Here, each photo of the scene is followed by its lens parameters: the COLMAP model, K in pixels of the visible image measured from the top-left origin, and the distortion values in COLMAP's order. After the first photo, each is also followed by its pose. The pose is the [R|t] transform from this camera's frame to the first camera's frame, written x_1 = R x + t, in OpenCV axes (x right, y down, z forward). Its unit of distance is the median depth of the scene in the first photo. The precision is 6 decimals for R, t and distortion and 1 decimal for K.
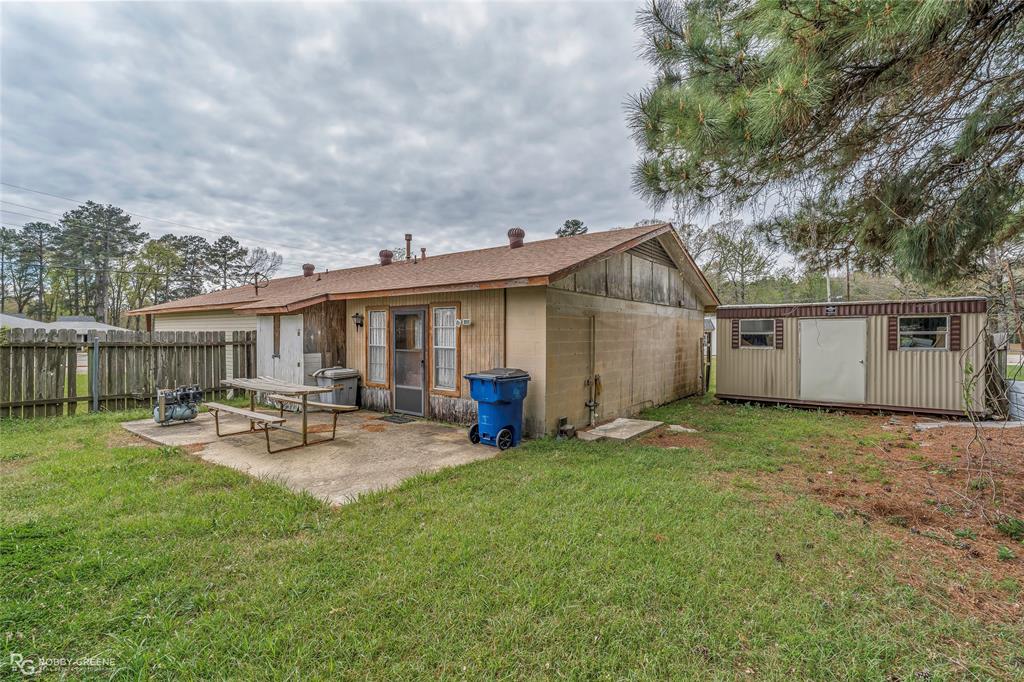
lens RADIAL K [[473.4, 0, 513.7], [0, 473.4, 339.2], [0, 0, 1]] dist [0.000130, 0.000715]
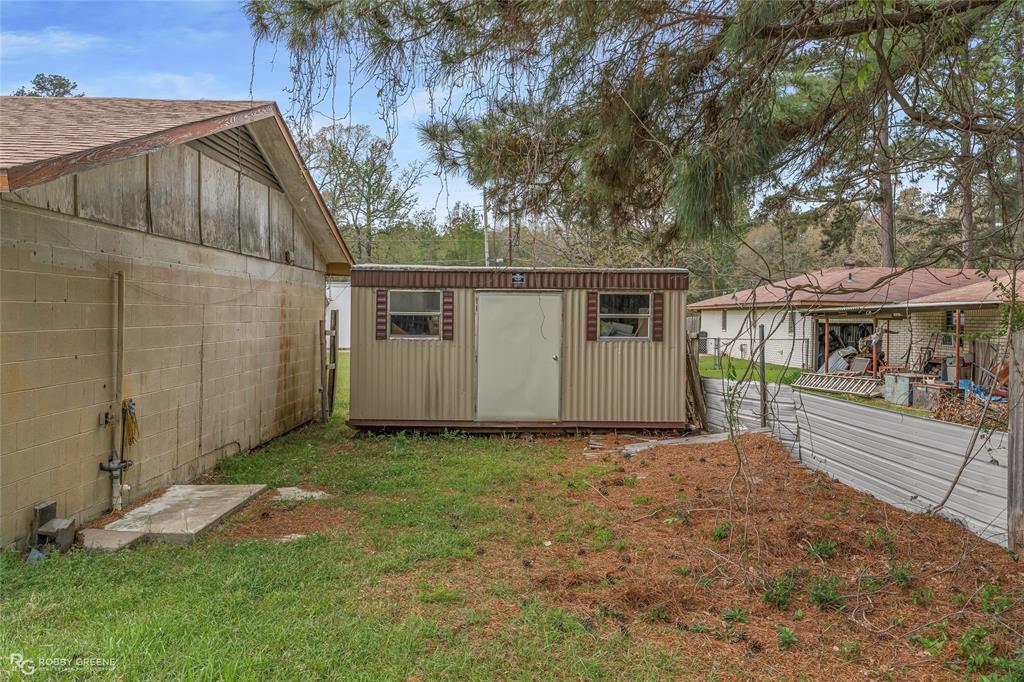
lens RADIAL K [[806.0, 0, 513.6], [0, 806.0, 332.6], [0, 0, 1]] dist [0.000125, -0.004640]
pose [[0.796122, -0.003899, 0.605123, -0.000286], [-0.006549, 0.999865, 0.015059, -0.007001], [-0.605100, -0.015952, 0.795989, 0.173215]]
